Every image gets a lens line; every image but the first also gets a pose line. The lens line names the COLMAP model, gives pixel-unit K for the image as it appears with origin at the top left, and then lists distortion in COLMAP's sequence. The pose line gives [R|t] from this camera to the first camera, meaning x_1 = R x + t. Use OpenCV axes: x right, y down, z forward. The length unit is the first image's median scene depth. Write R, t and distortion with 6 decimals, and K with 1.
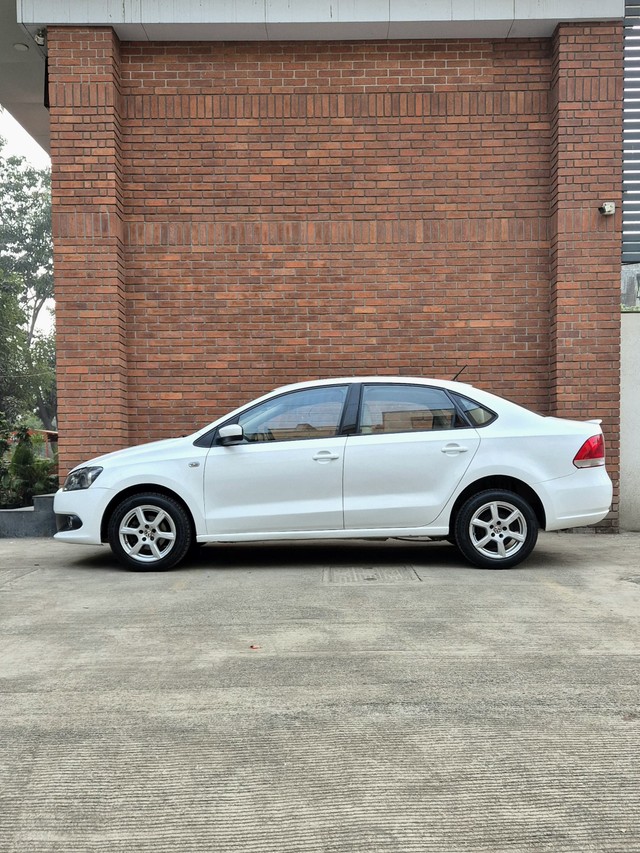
lens RADIAL K [[859.5, 0, 338.9], [0, 859.5, 477.0], [0, 0, 1]] dist [0.046602, 0.000000]
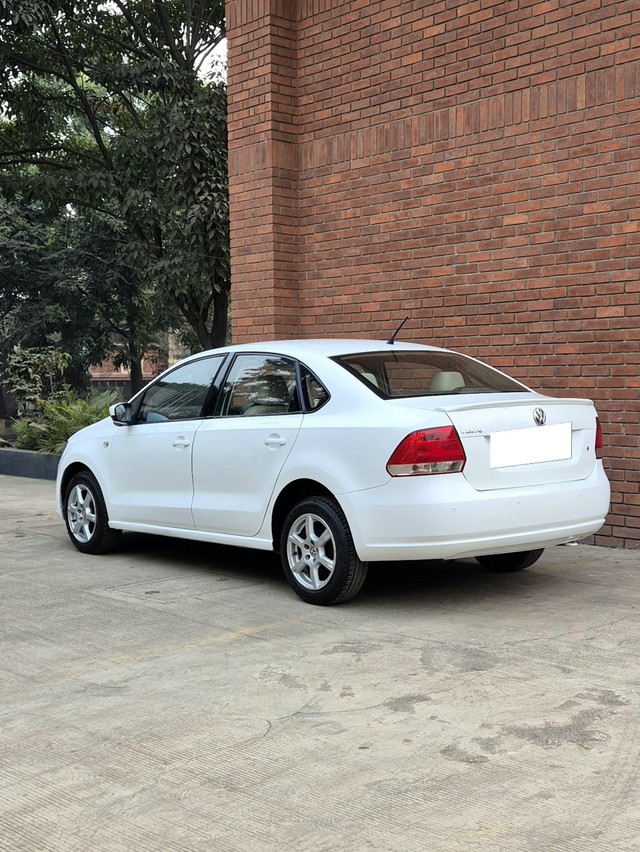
lens RADIAL K [[1184.8, 0, 338.3], [0, 1184.8, 477.7], [0, 0, 1]] dist [0.021559, 0.000000]
pose [[0.654991, 0.067139, -0.752648, 0.683856], [-0.010006, 0.996728, 0.080205, -0.059990], [0.755570, -0.045003, 0.653520, 0.246561]]
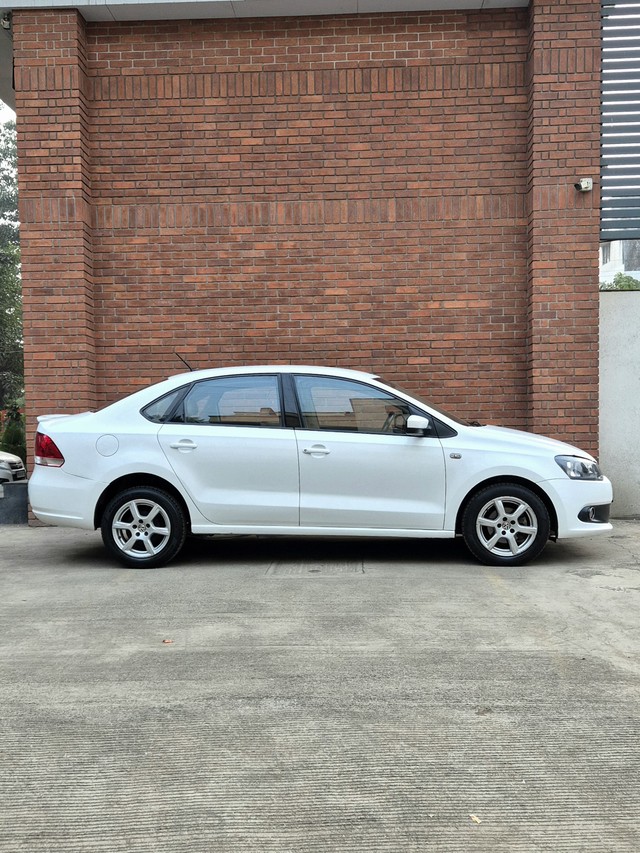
lens RADIAL K [[923.3, 0, 328.6], [0, 923.3, 454.6], [0, 0, 1]] dist [0.051251, 0.000000]
pose [[0.998942, -0.003255, -0.045875, 0.069524], [0.003529, 0.999976, 0.005879, -0.015611], [0.045854, -0.006034, 0.998930, -0.048988]]
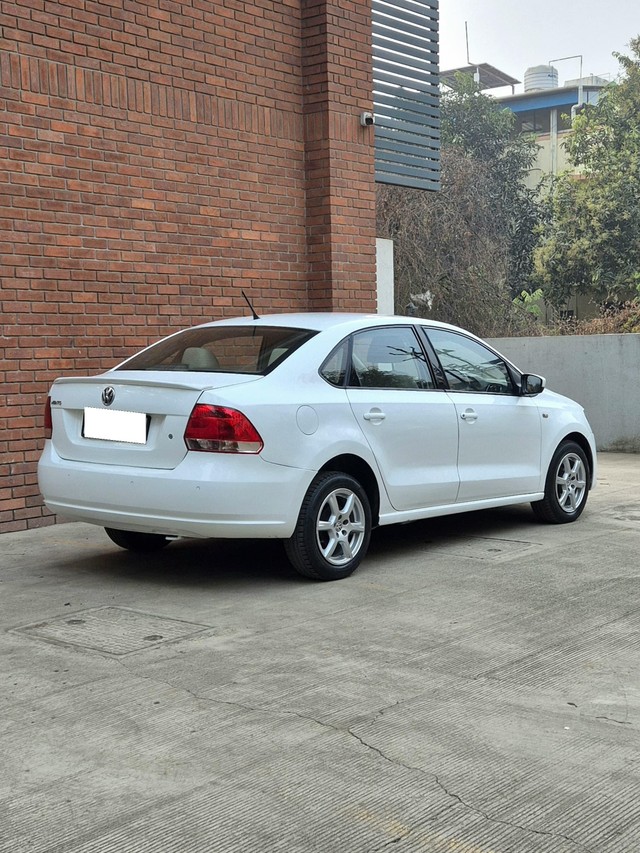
lens RADIAL K [[1186.2, 0, 350.9], [0, 1186.2, 469.4], [0, 0, 1]] dist [0.021559, 0.000000]
pose [[0.630489, -0.077684, 0.772301, -0.658035], [0.027610, 0.996594, 0.077705, -0.043258], [-0.775707, -0.027669, 0.630486, 0.221178]]
